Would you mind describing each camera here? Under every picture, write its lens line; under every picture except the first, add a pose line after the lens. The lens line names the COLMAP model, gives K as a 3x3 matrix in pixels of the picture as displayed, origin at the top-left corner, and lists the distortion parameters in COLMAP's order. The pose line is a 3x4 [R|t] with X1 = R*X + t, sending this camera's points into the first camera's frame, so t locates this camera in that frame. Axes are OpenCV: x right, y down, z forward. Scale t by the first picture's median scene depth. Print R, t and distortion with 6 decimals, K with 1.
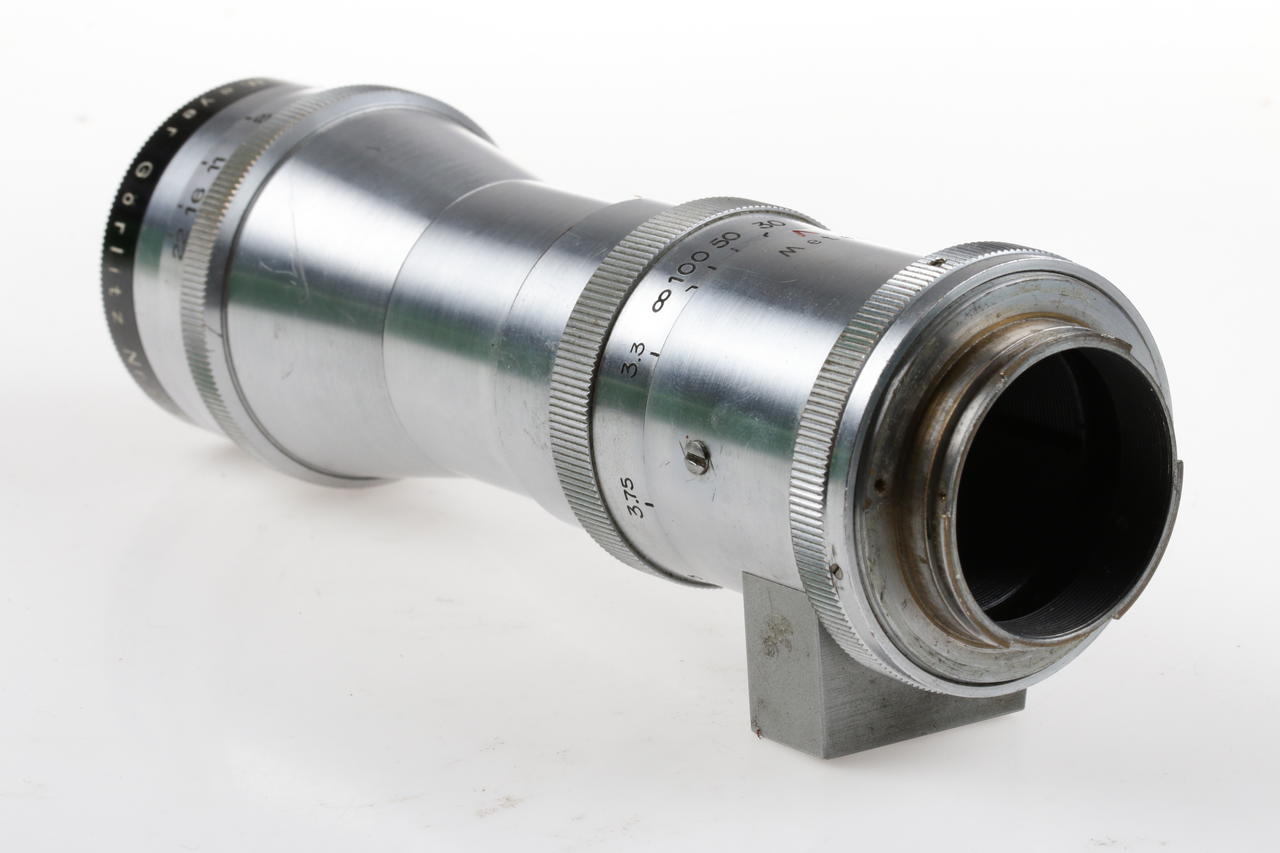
lens RADIAL K [[3857.7, 0, 640.0], [0, 3857.7, 426.5], [0, 0, 1]] dist [-0.015445, 0.110448]
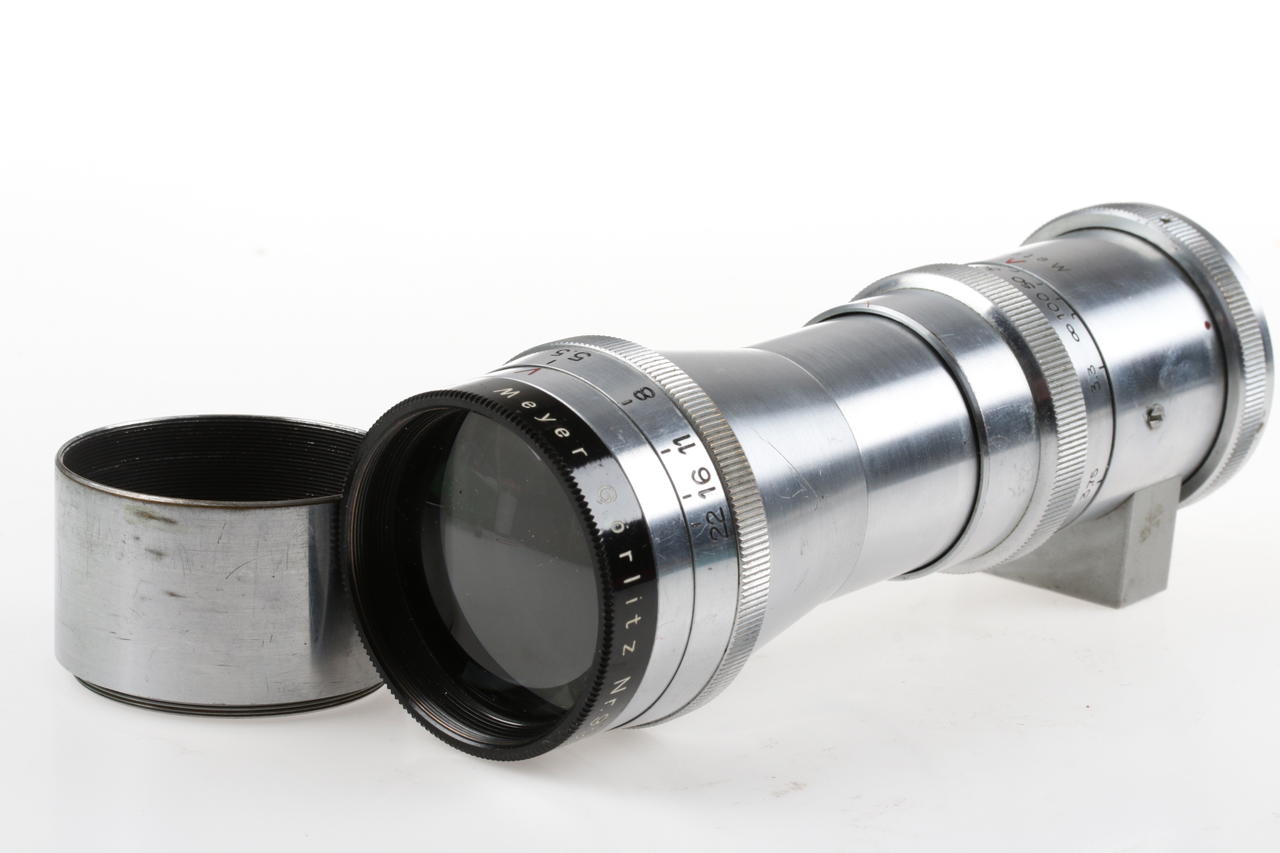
lens RADIAL K [[3857.7, 0, 640.0], [0, 3857.7, 426.5], [0, 0, 1]] dist [-0.015445, 0.110448]
pose [[-0.171283, -0.289634, 0.941687, -1.192742], [0.223953, 0.919345, 0.323497, -0.452958], [-0.959431, 0.266303, -0.092604, 1.259253]]
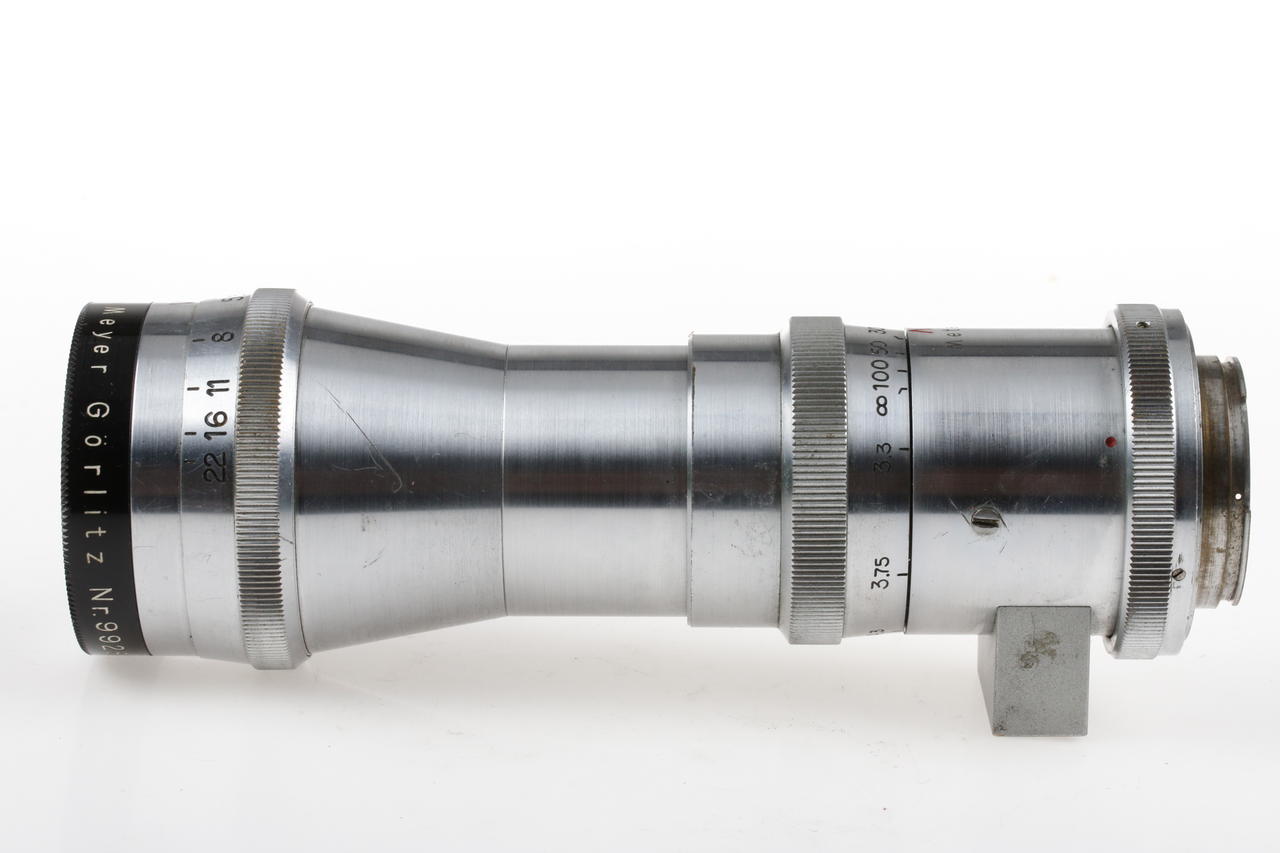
lens RADIAL K [[3857.7, 0, 640.0], [0, 3857.7, 426.5], [0, 0, 1]] dist [-0.015445, 0.110448]
pose [[0.647197, -0.199998, 0.735620, -0.913173], [0.194707, 0.976333, 0.094139, -0.151629], [-0.737038, 0.082304, 0.670821, 0.256328]]
